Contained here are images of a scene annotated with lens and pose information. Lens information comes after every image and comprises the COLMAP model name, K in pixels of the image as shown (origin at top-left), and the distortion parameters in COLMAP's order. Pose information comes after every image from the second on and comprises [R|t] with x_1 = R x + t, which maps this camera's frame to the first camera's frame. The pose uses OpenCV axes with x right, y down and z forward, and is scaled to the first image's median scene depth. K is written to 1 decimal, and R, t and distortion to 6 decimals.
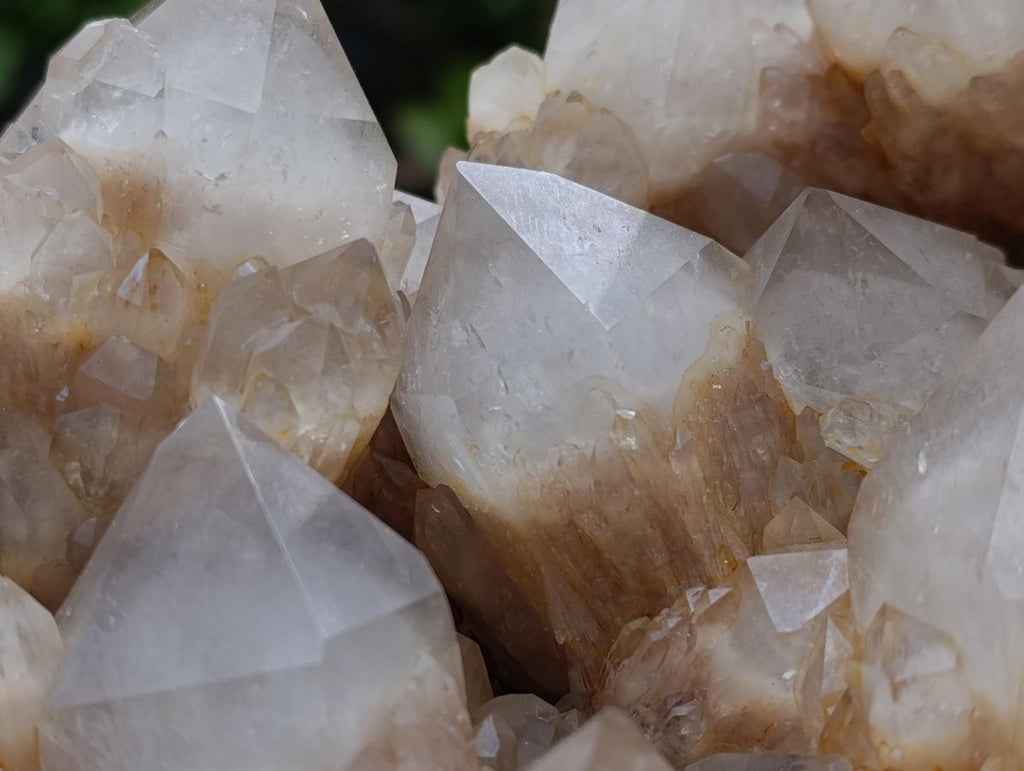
lens RADIAL K [[1489.7, 0, 512.0], [0, 1489.7, 385.5], [0, 0, 1]] dist [0.213136, -0.973559]
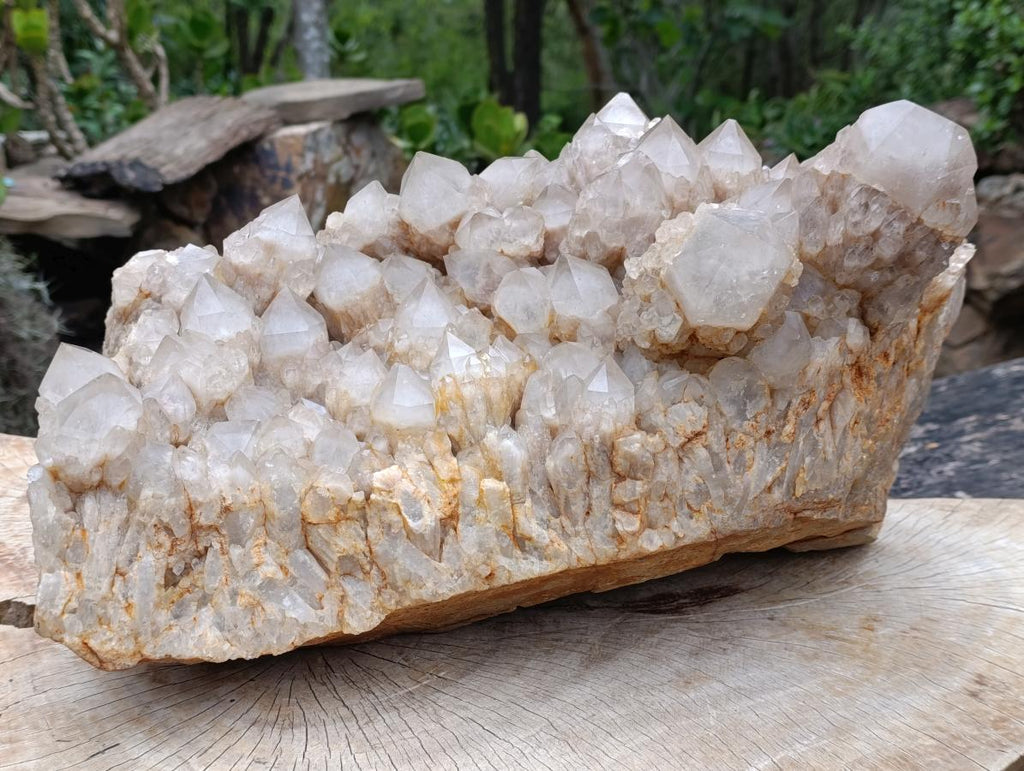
lens RADIAL K [[1489.7, 0, 512.0], [0, 1489.7, 385.5], [0, 0, 1]] dist [0.213136, -0.973559]
pose [[0.975358, 0.051118, 0.214624, -0.539744], [-0.078863, 0.989297, 0.122769, -0.367439], [-0.206051, -0.136670, 0.968950, -4.553412]]
